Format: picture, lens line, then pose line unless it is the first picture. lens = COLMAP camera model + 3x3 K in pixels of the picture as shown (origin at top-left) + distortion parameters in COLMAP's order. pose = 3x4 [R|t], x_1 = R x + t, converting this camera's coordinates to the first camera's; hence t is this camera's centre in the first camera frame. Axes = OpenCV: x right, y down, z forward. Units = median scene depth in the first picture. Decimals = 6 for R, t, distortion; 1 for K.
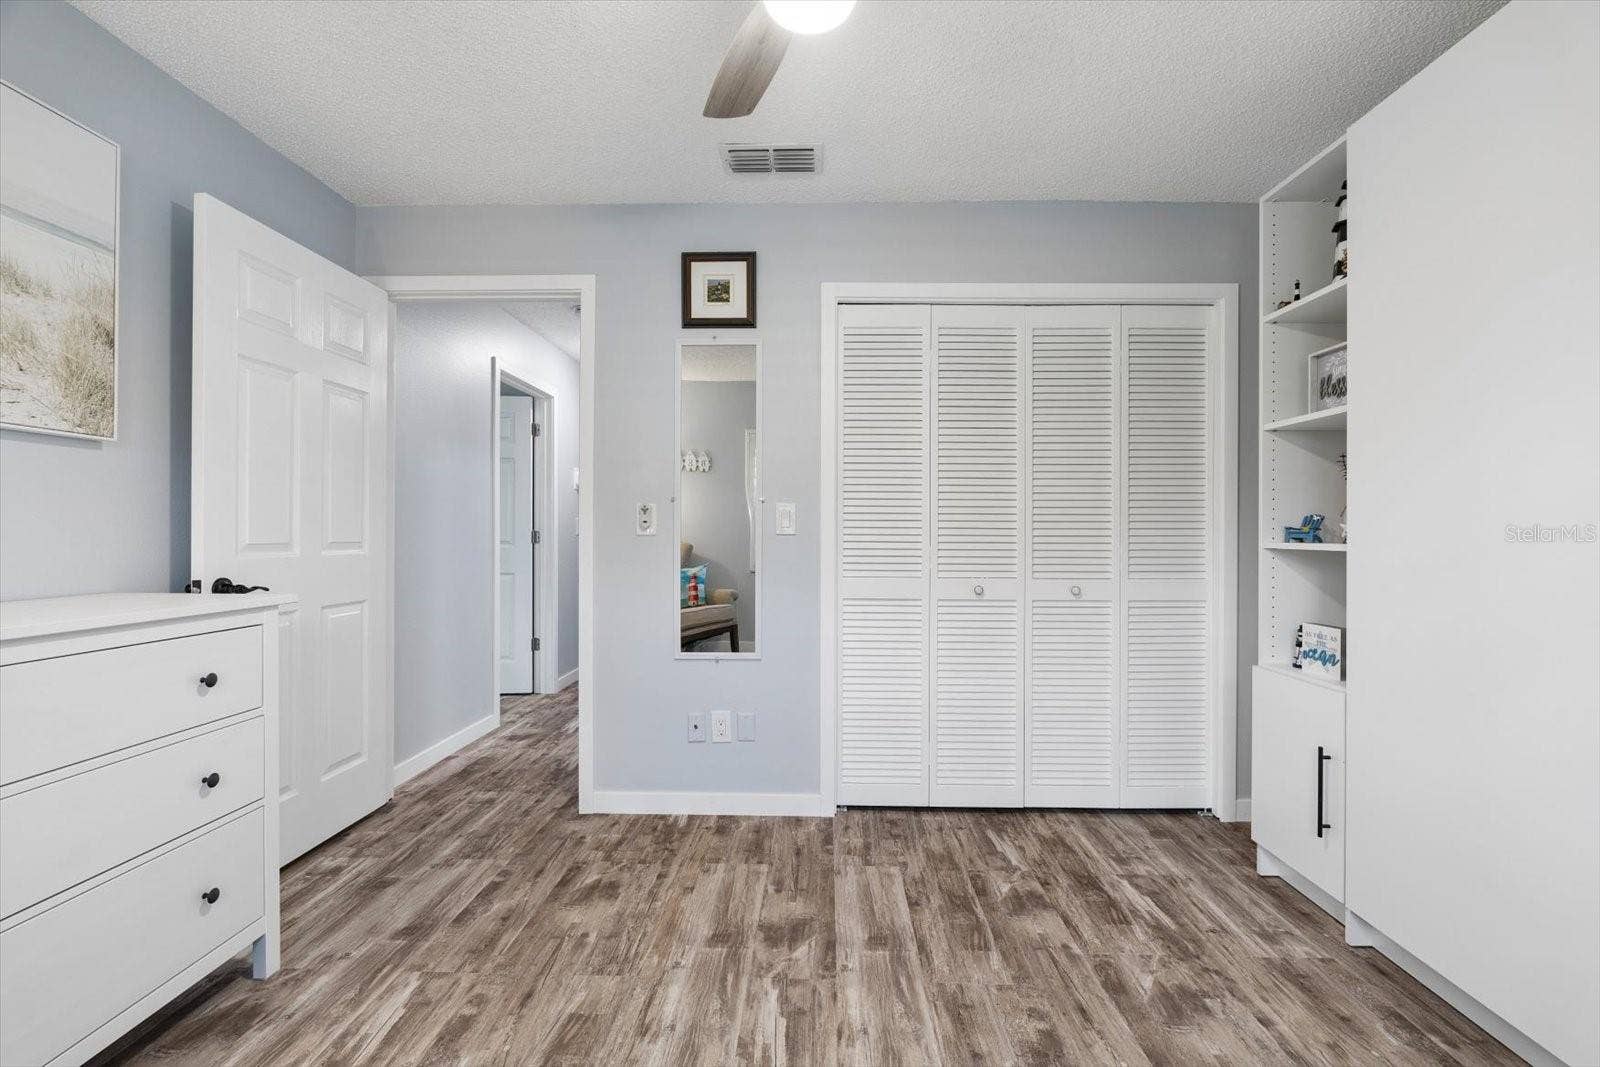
lens RADIAL K [[690.0, 0, 807.1], [0, 690.0, 532.2], [0, 0, 1]] dist [-0.004905, -0.000563]
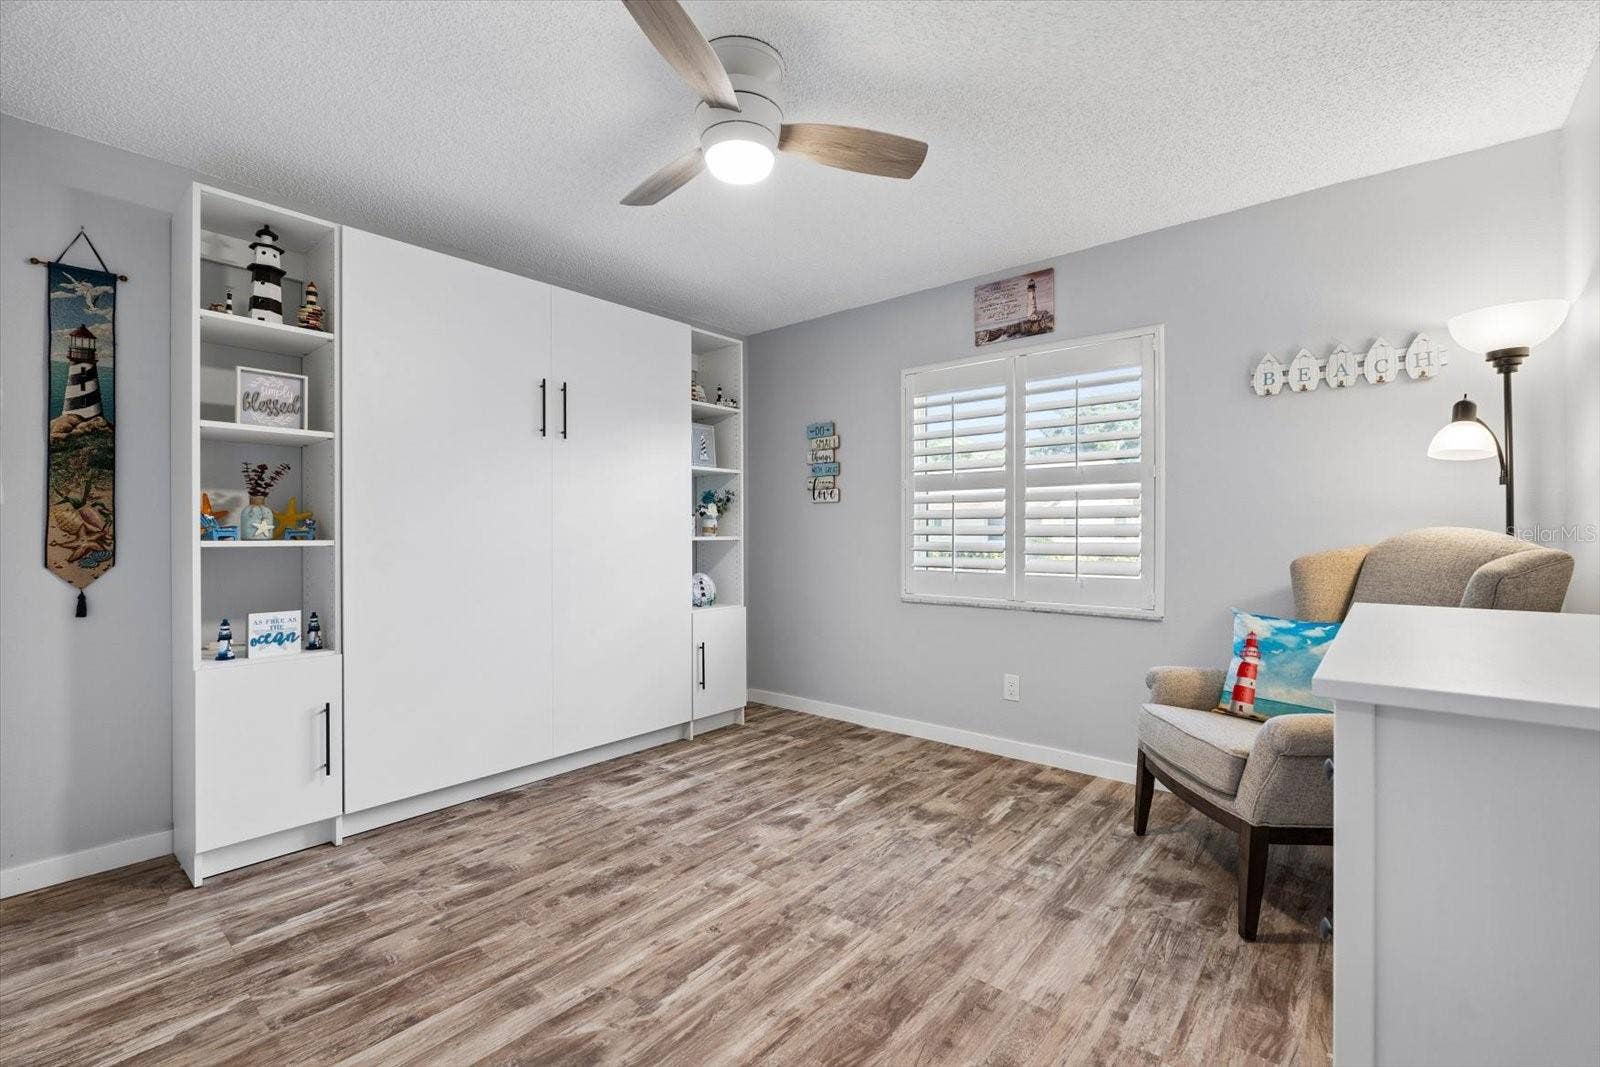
lens RADIAL K [[690.0, 0, 798.6], [0, 690.0, 531.6], [0, 0, 1]] dist [-0.004905, -0.000563]
pose [[-0.768277, -0.001371, 0.640115, -0.676989], [-0.000053, 0.999998, 0.002078, -0.001088], [-0.640117, 0.001563, -0.768276, 1.348402]]
